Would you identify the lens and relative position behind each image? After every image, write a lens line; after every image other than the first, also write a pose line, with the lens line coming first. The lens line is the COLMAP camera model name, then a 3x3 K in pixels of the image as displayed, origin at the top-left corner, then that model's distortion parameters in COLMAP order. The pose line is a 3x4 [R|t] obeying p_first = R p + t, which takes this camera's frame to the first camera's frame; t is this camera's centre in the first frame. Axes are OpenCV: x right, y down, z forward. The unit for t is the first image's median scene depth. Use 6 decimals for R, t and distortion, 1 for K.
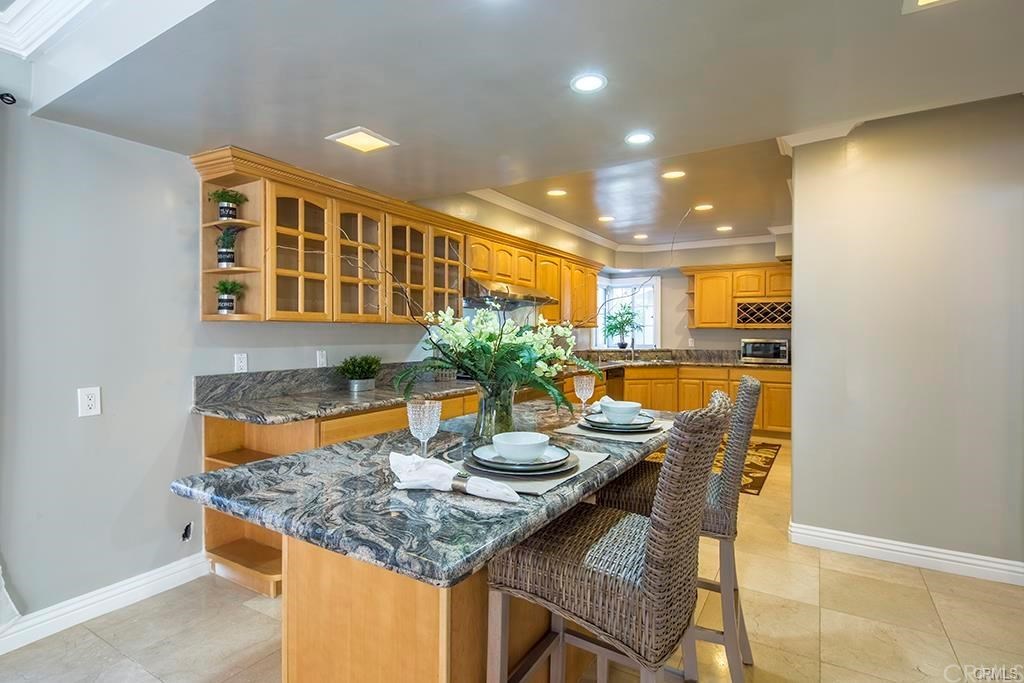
lens RADIAL K [[502.3, 0, 504.6], [0, 502.3, 336.1], [0, 0, 1]] dist [0.001413, -0.004458]
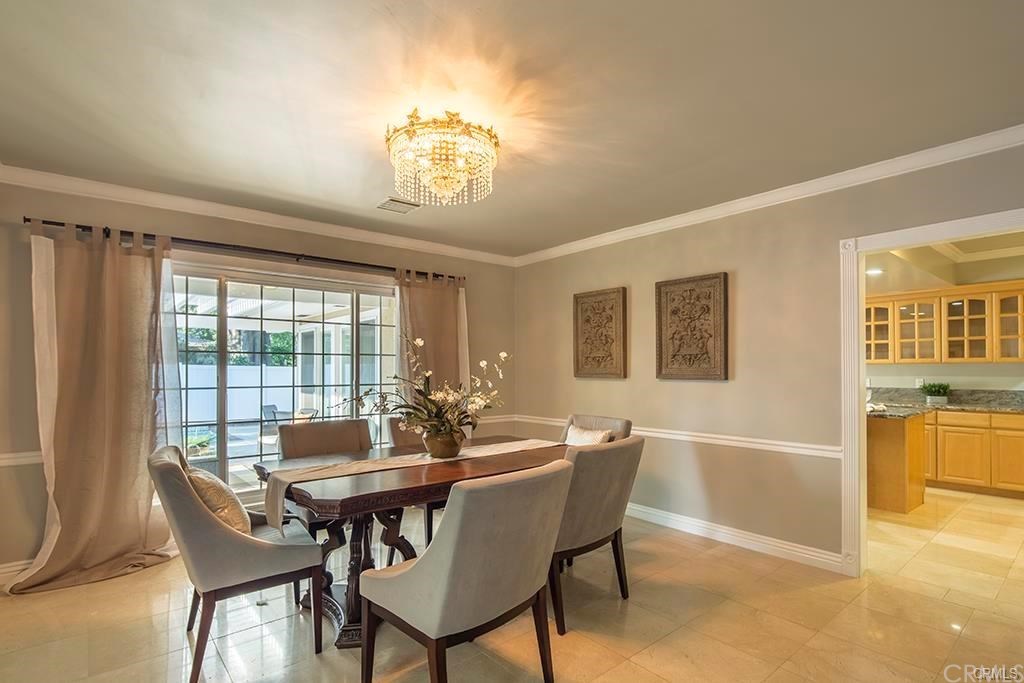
lens RADIAL K [[502.3, 0, 509.2], [0, 502.3, 365.3], [0, 0, 1]] dist [0.001413, -0.004458]
pose [[-0.316624, -0.008704, -0.948511, 0.926410], [-0.002239, 0.999962, -0.008429, -0.000865], [0.948548, -0.000545, -0.316632, 0.086498]]
